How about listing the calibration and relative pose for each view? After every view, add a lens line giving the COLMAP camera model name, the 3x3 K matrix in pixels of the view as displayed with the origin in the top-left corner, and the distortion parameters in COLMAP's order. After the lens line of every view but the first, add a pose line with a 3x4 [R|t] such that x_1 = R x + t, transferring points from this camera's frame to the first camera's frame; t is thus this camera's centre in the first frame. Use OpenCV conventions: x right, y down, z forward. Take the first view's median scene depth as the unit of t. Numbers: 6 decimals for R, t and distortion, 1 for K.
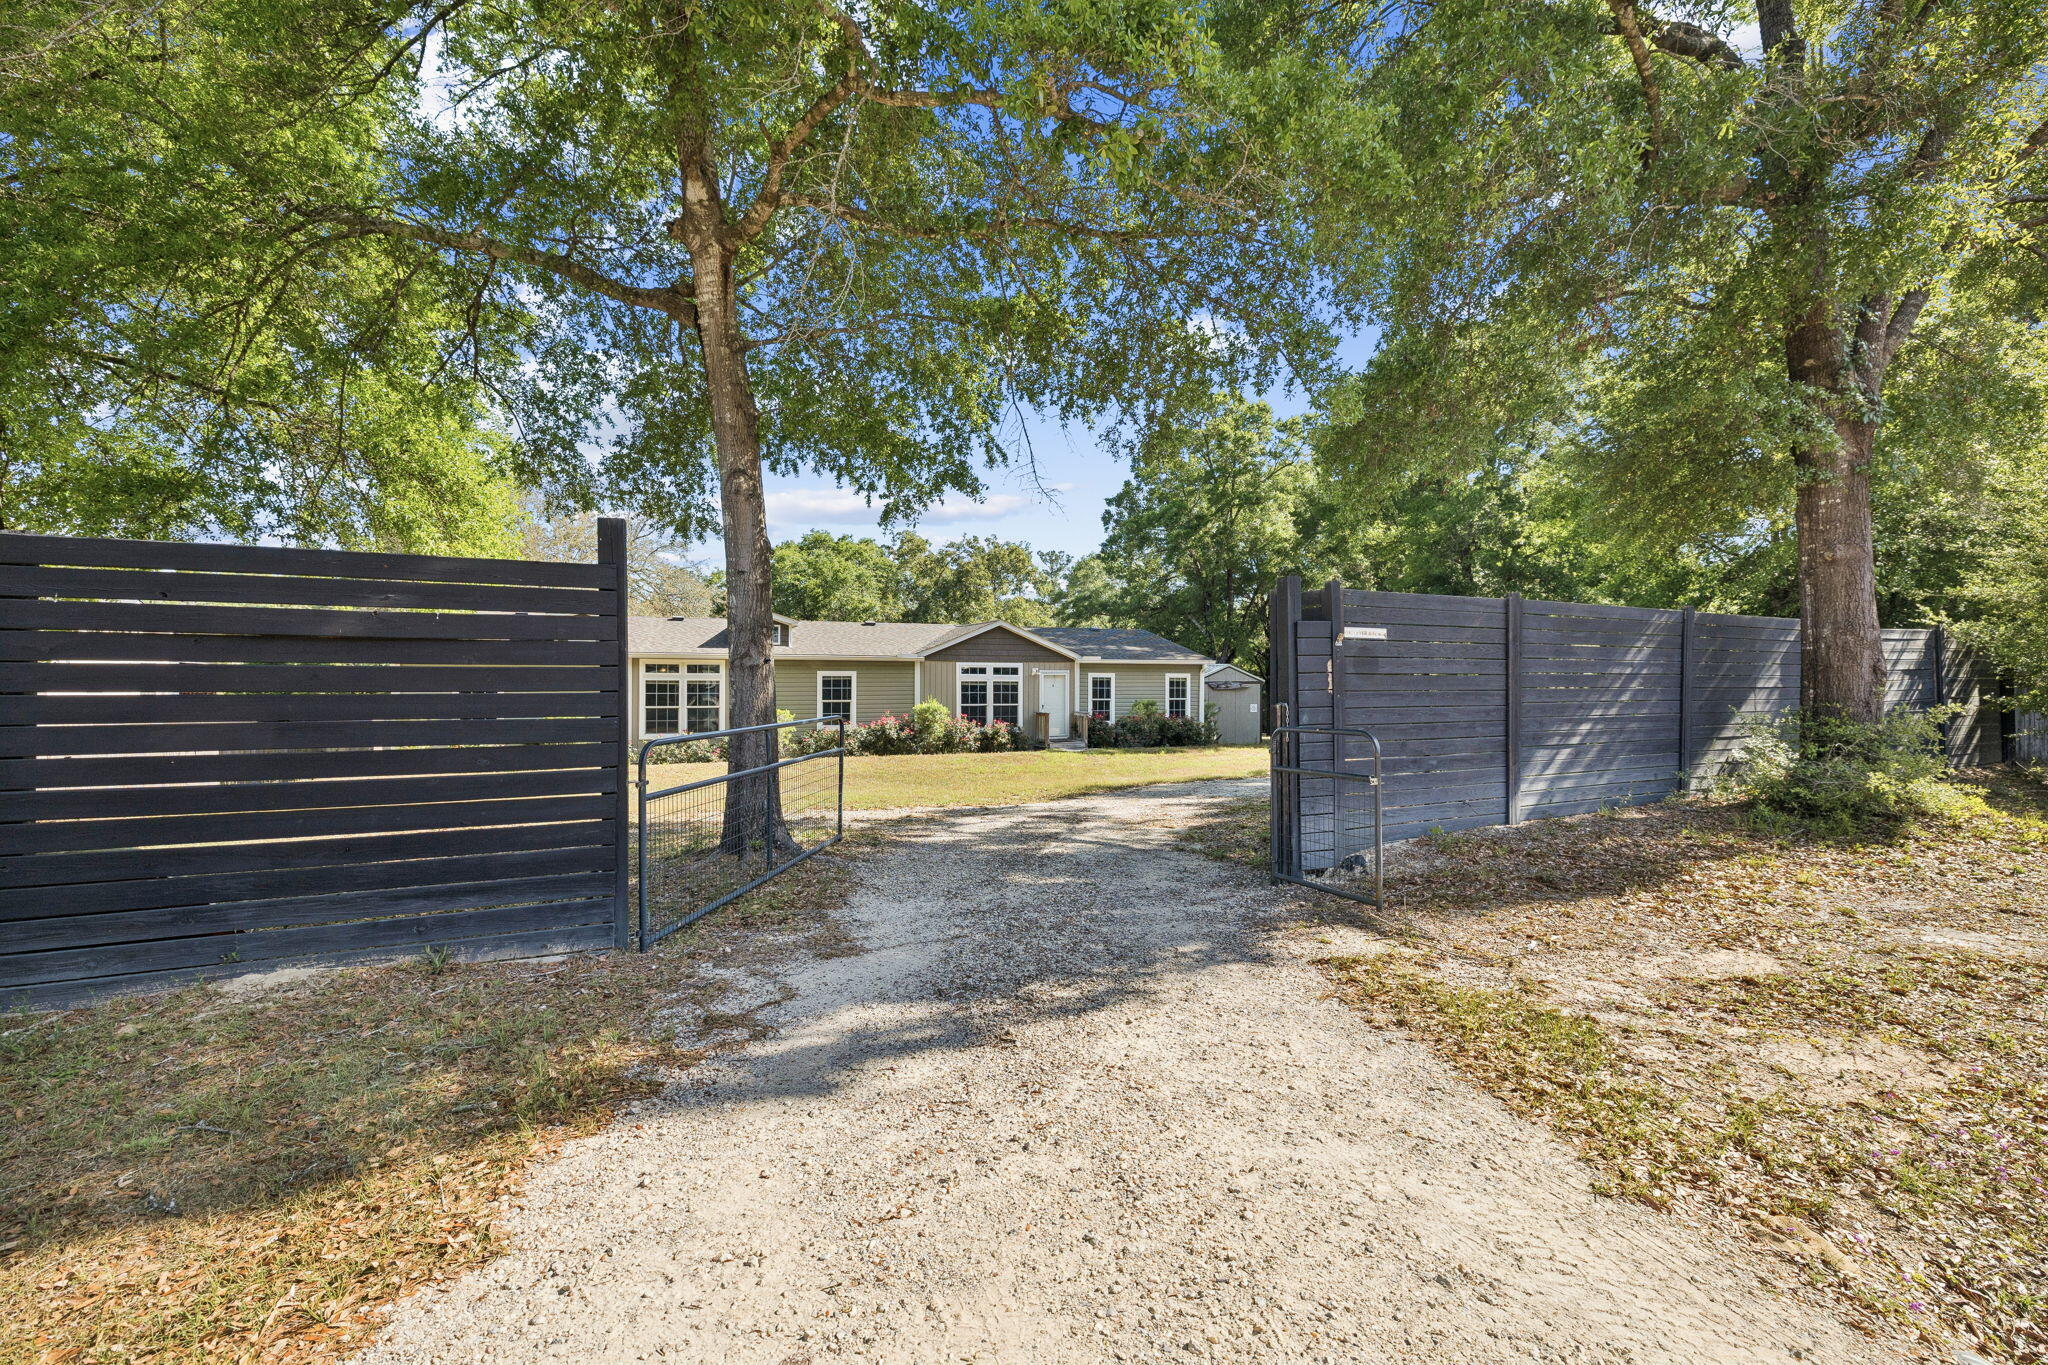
lens RADIAL K [[862.6, 0, 1024.0], [0, 862.6, 682.5], [0, 0, 1]] dist [0.001401, -0.000019]
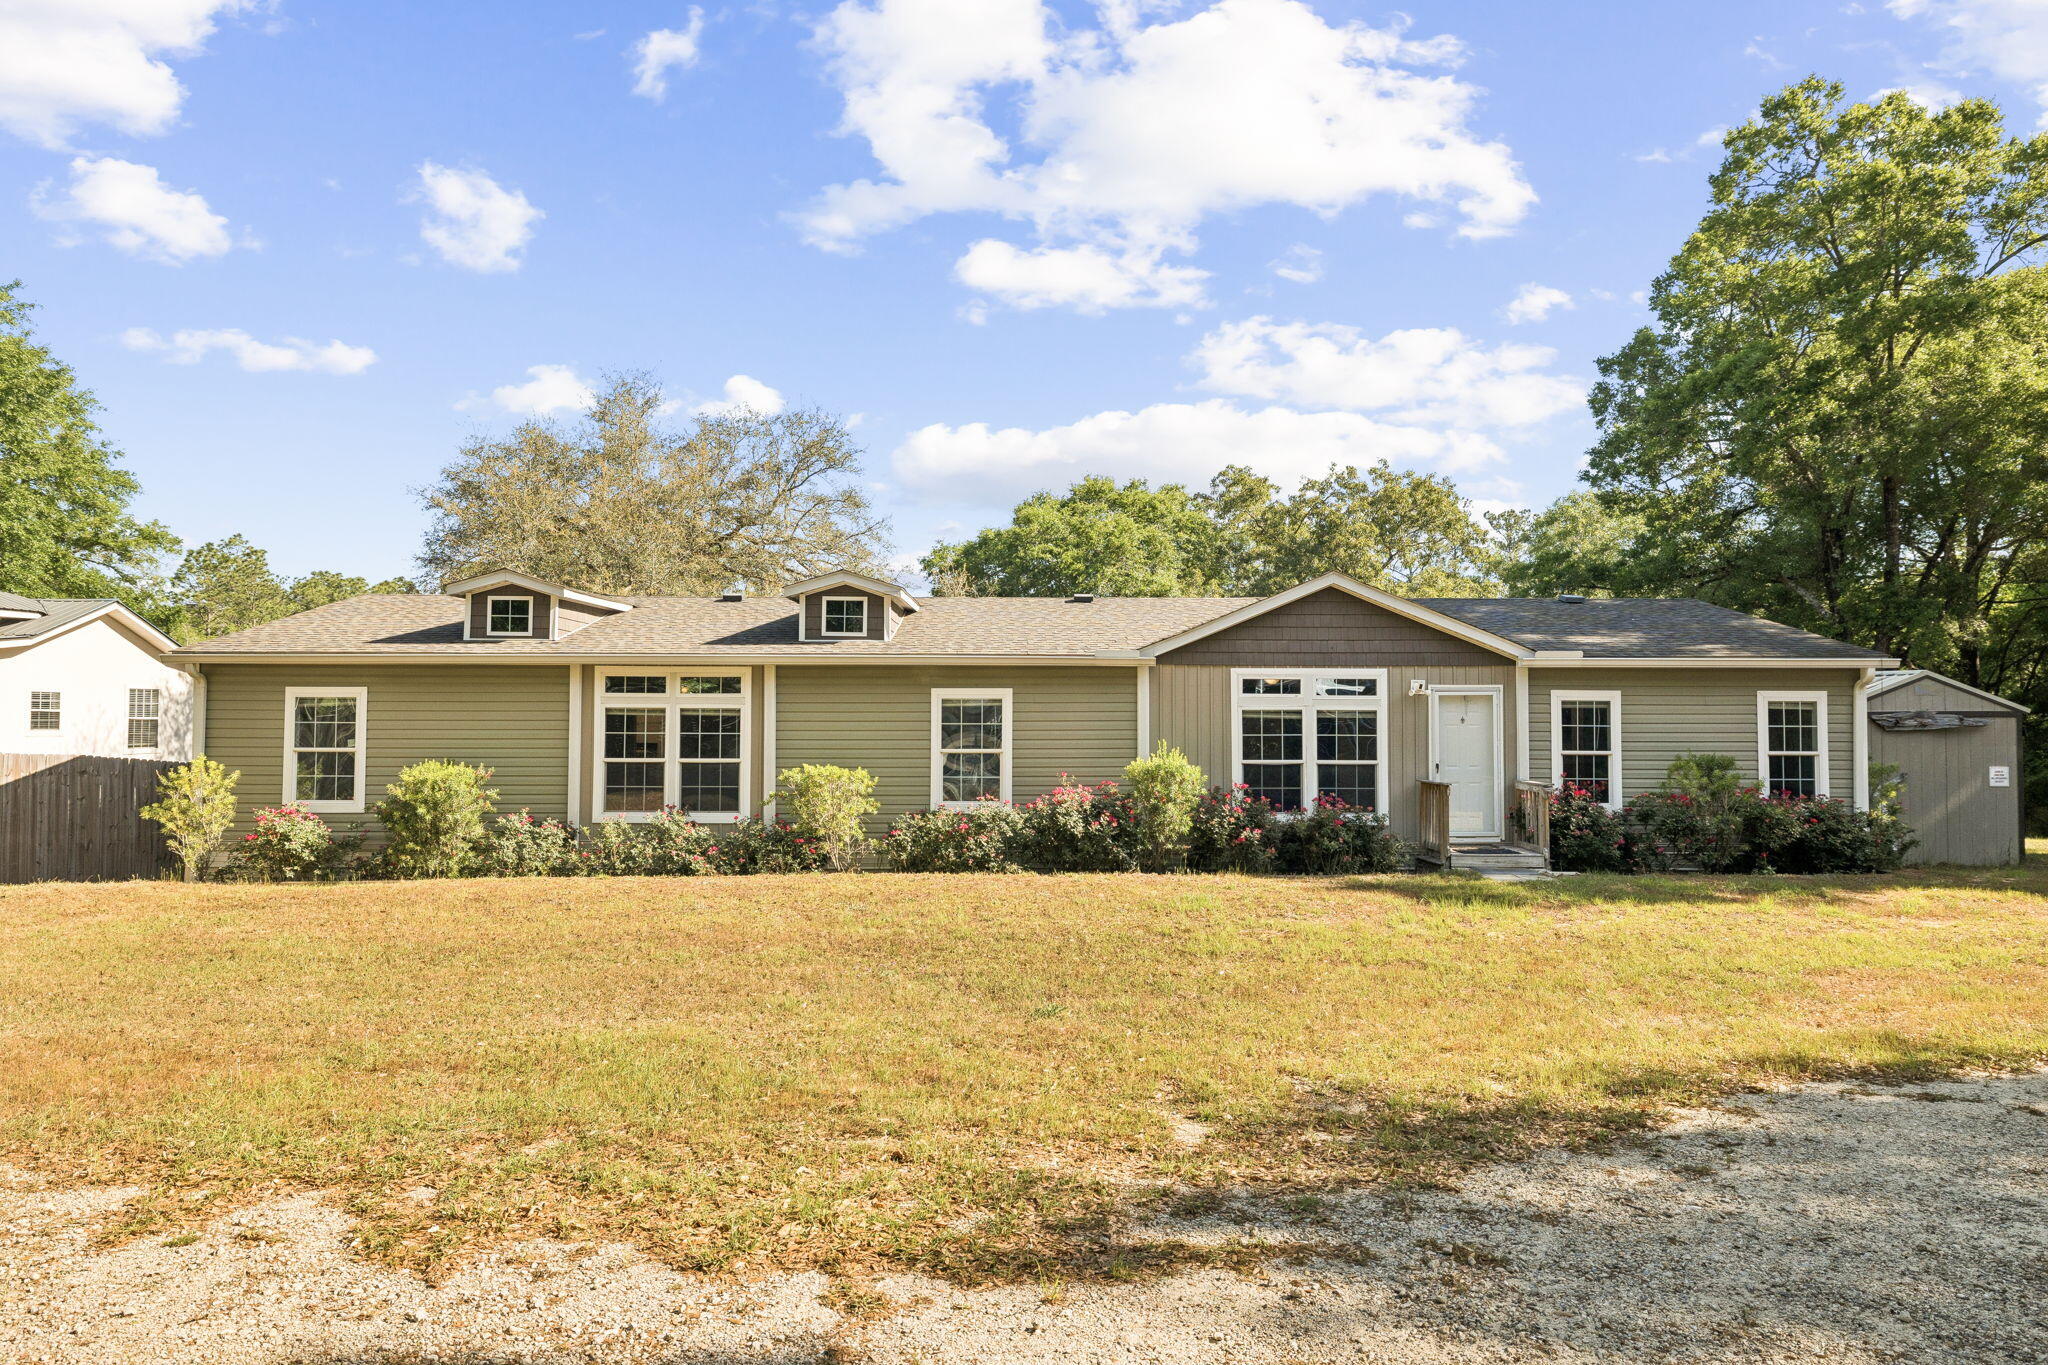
lens RADIAL K [[1175.3, 0, 1024.0], [0, 1175.3, 682.5], [0, 0, 1]] dist [0.016217, -0.015729]
pose [[0.933753, -0.010759, -0.357755, 0.039108], [-0.000779, 0.999485, -0.032091, 0.003844], [0.357916, 0.030244, 0.933264, 0.355447]]
